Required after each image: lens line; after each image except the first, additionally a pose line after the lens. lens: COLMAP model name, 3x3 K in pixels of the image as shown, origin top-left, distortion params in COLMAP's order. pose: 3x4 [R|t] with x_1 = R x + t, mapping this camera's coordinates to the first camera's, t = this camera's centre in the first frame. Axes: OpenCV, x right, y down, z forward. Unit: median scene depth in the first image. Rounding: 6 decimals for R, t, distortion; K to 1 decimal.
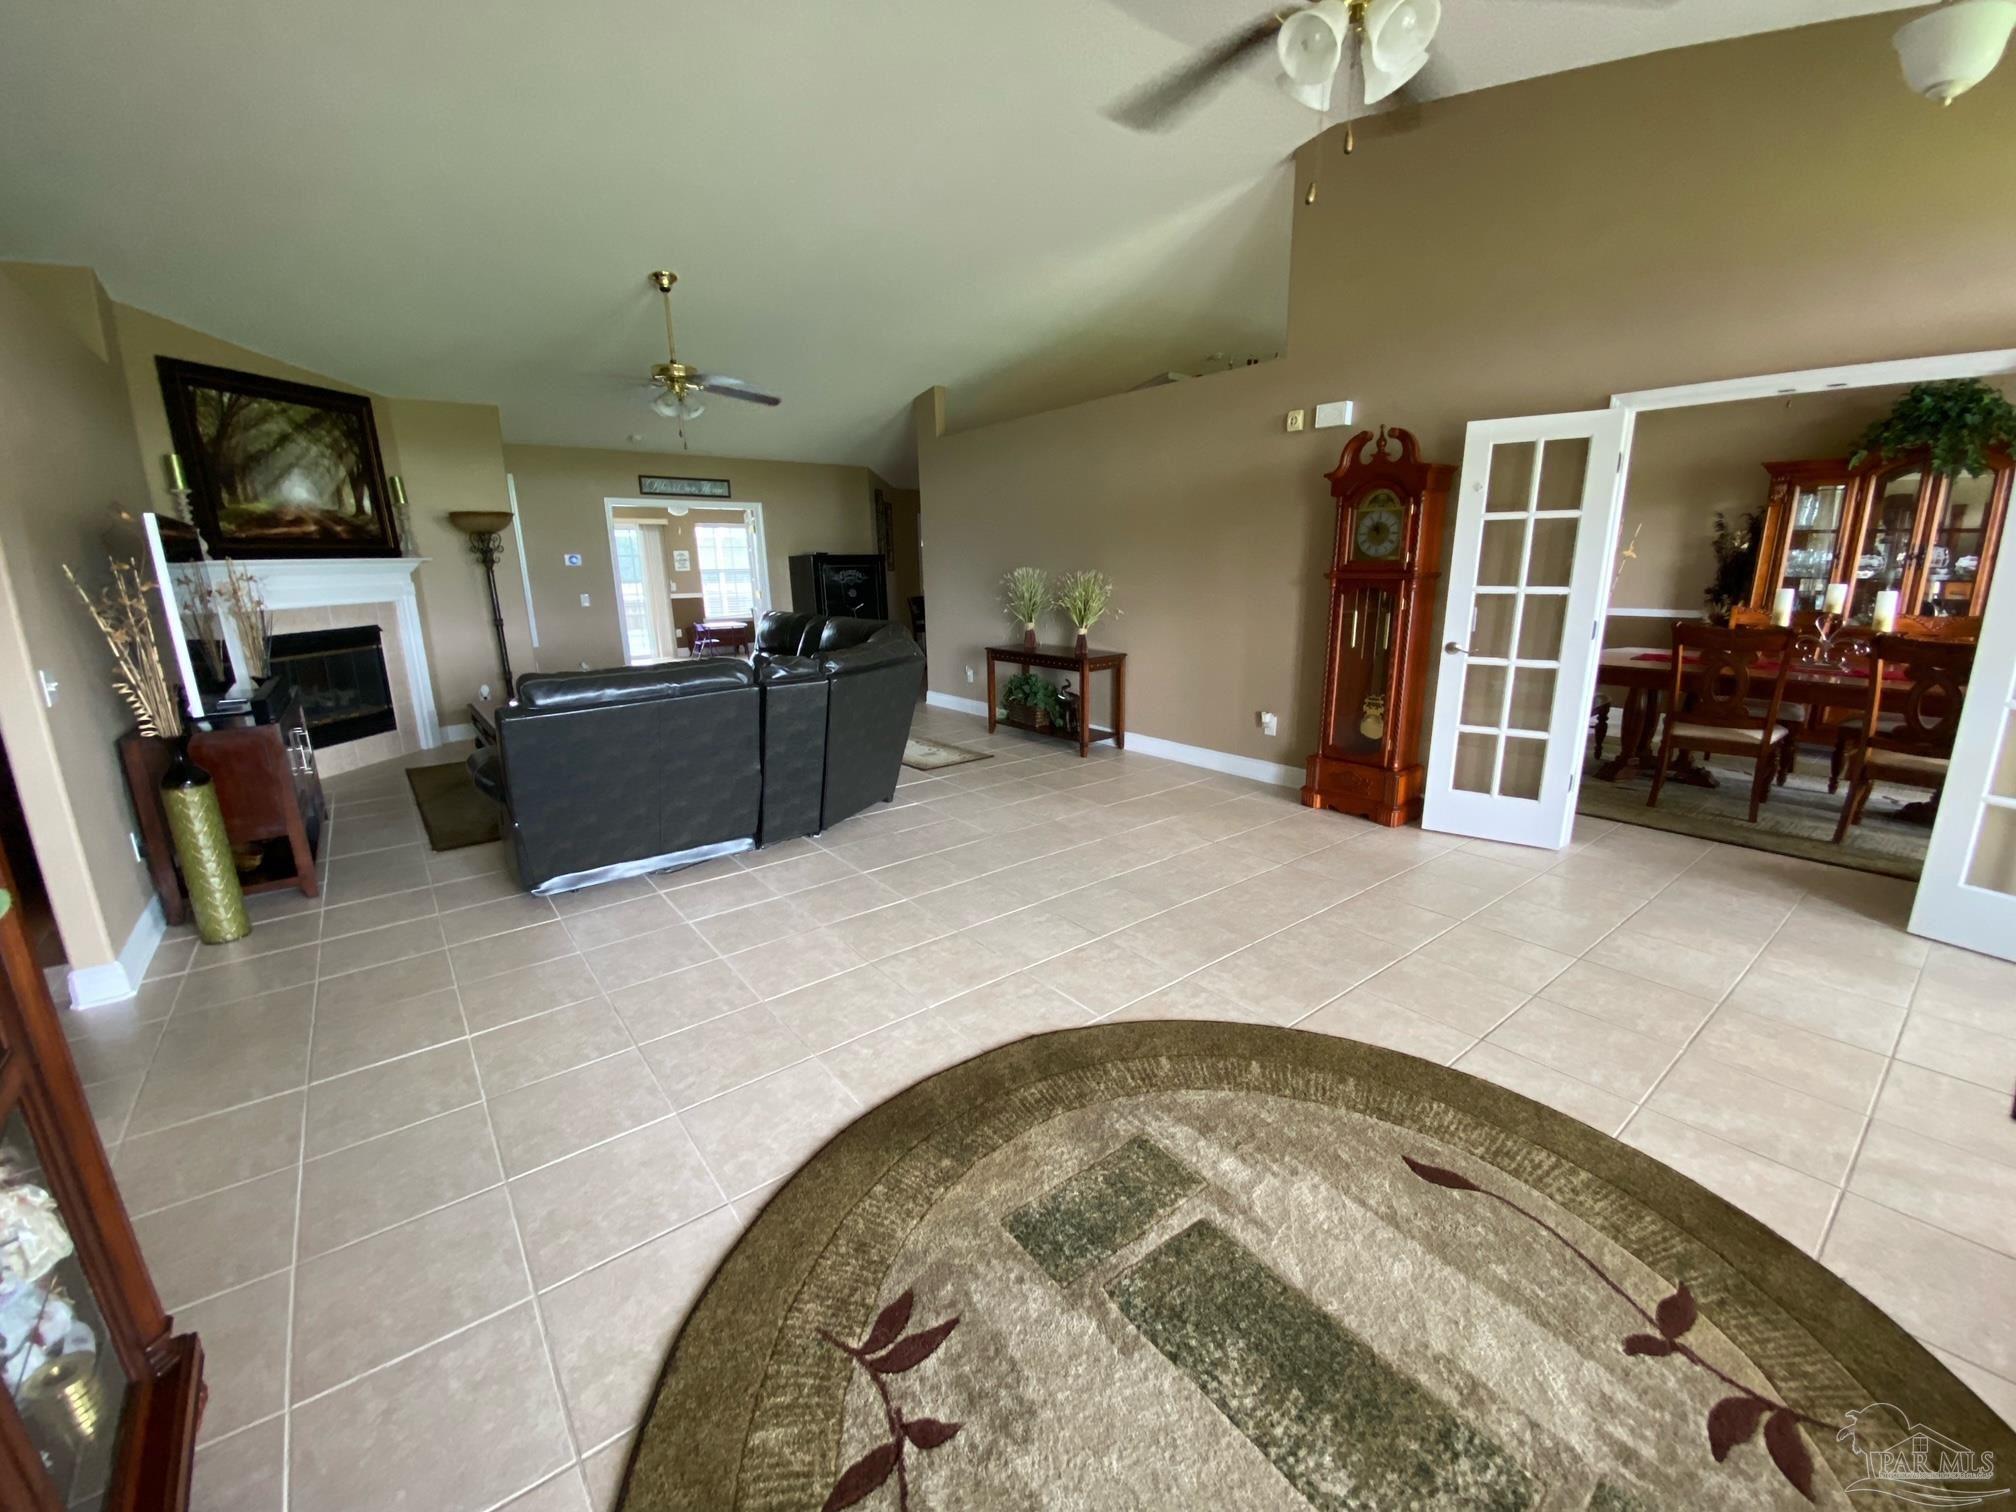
lens RADIAL K [[818.9, 0, 1007.1], [0, 818.9, 754.5], [0, 0, 1]] dist [0.003370, -0.012113]
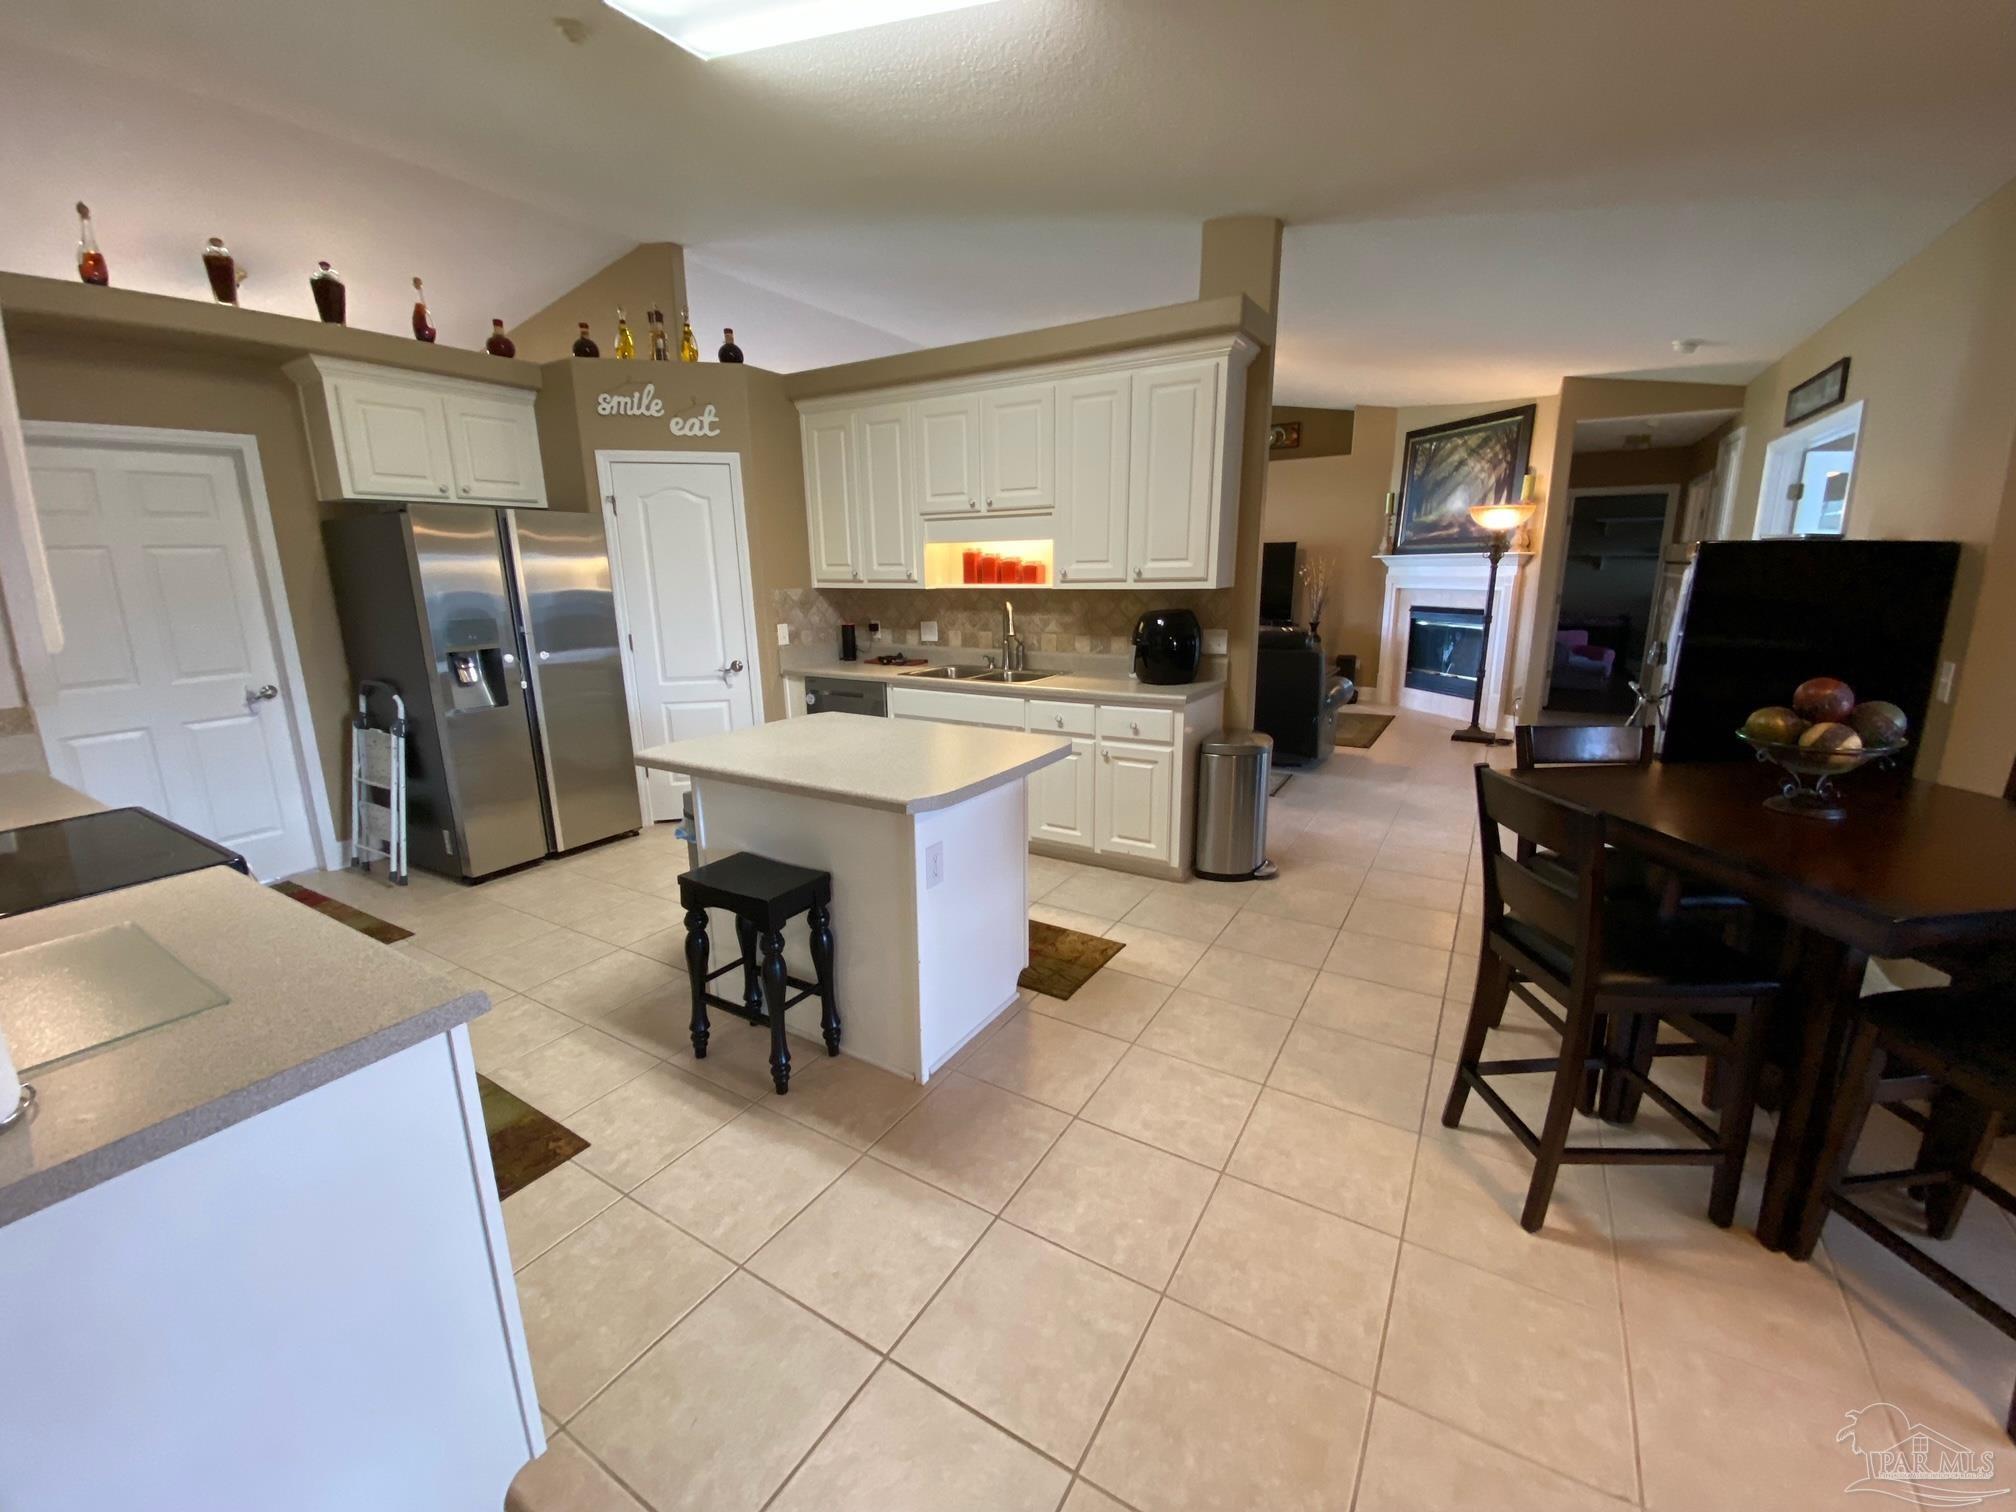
lens RADIAL K [[815.2, 0, 1005.5], [0, 815.2, 754.5], [0, 0, 1]] dist [0.042405, -0.032066]
pose [[-0.937694, 0.101831, -0.332206, 0.482782], [-0.057820, 0.897029, 0.438172, -0.758325], [0.342618, 0.430080, -0.835251, 3.097658]]
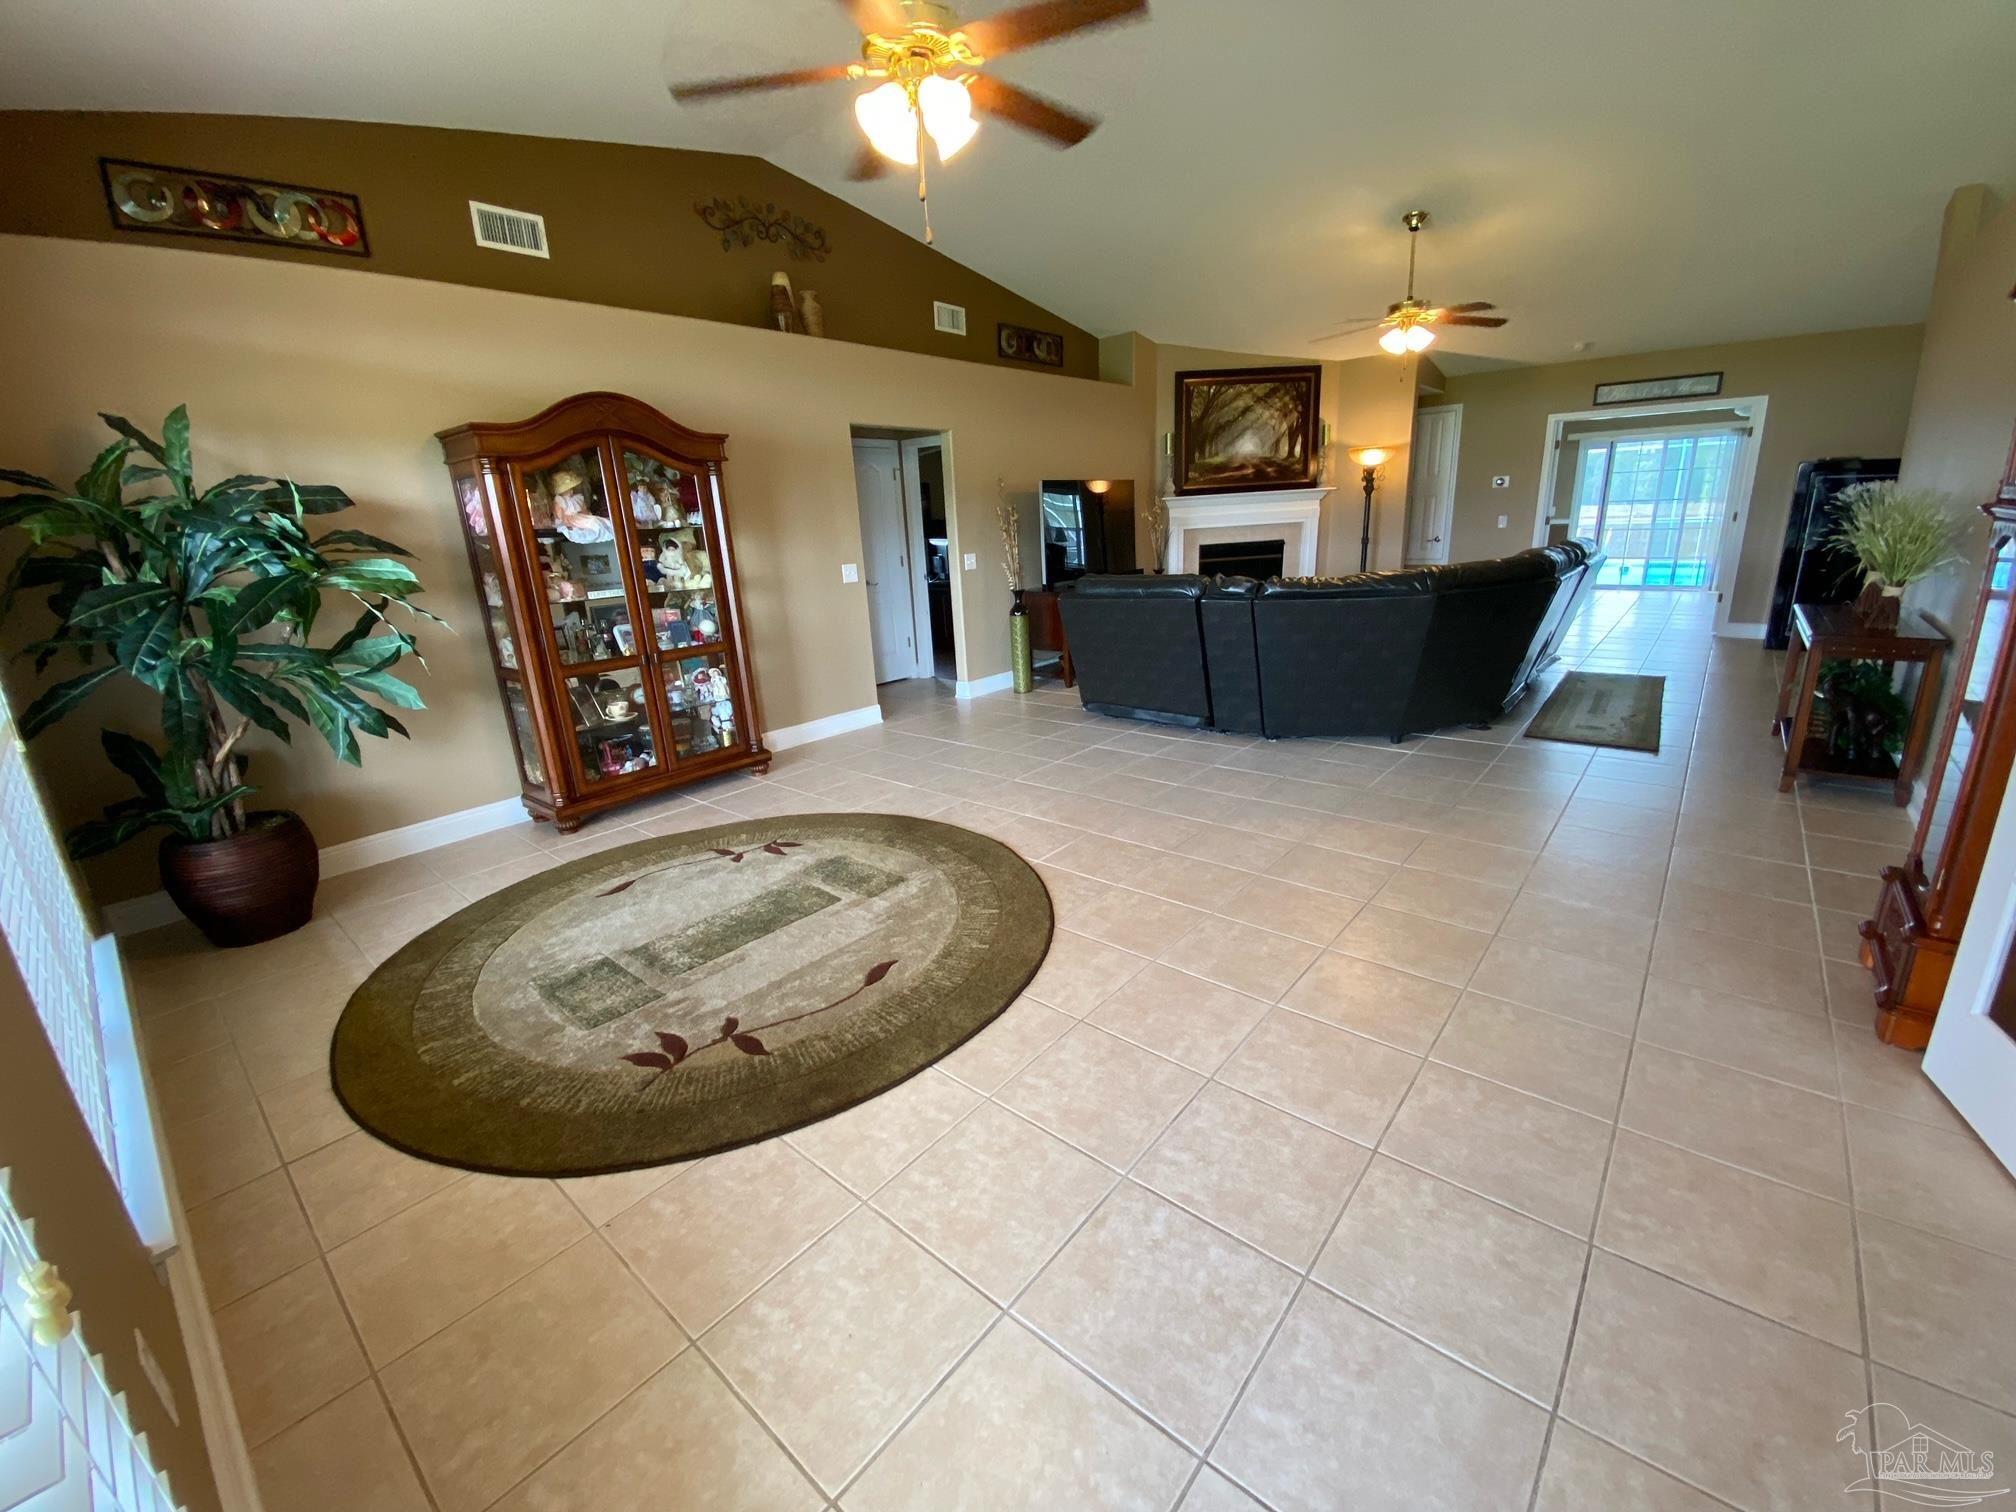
lens RADIAL K [[815.2, 0, 1005.5], [0, 815.2, 754.5], [0, 0, 1]] dist [0.042405, -0.032066]
pose [[0.194859, 0.281794, -0.939480, 0.922609], [-0.186732, 0.950980, 0.246513, -0.112746], [0.962892, 0.127396, 0.237927, 0.435088]]
